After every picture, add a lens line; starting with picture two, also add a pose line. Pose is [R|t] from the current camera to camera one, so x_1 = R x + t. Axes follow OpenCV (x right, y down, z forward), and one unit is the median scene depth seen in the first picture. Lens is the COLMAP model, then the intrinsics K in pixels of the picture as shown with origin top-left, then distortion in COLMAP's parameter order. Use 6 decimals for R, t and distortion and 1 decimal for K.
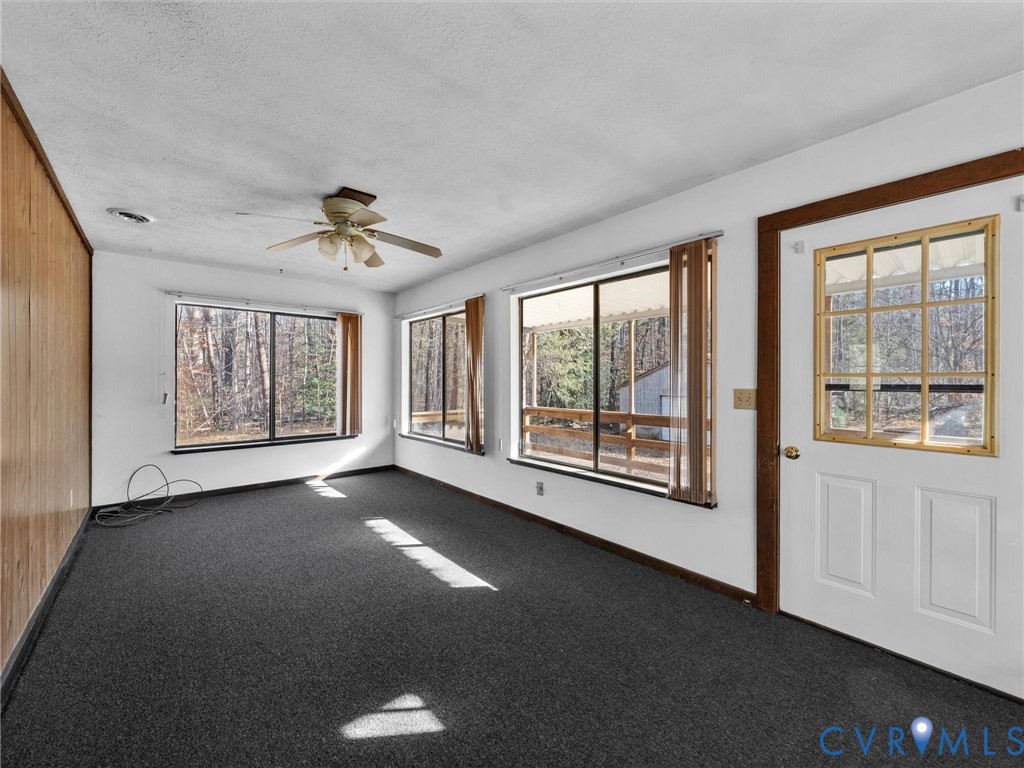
lens RADIAL K [[416.5, 0, 512.0], [0, 416.5, 384.0], [0, 0, 1]] dist [-0.003120, 0.000145]
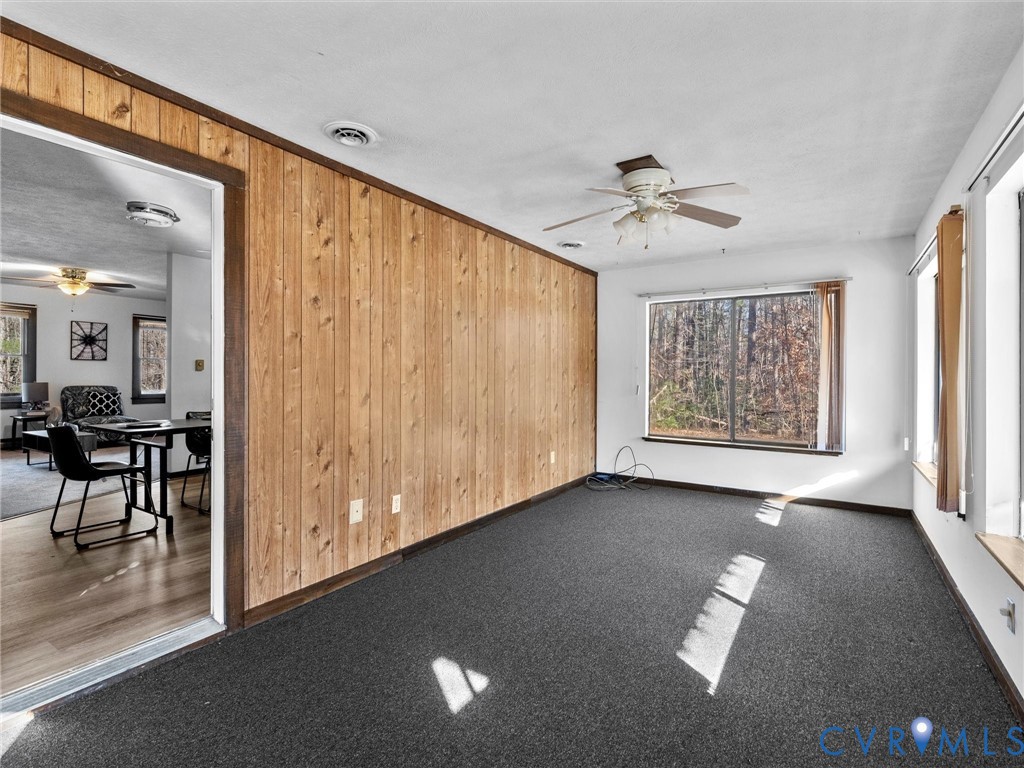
lens RADIAL K [[495.8, 0, 496.6], [0, 495.8, 375.2], [0, 0, 1]] dist [0.007505, 0.000069]
pose [[0.259221, 0.000542, -0.965818, 0.490388], [-0.014592, 0.999888, -0.003356, 0.006790], [0.965708, 0.014963, 0.259200, 0.370820]]
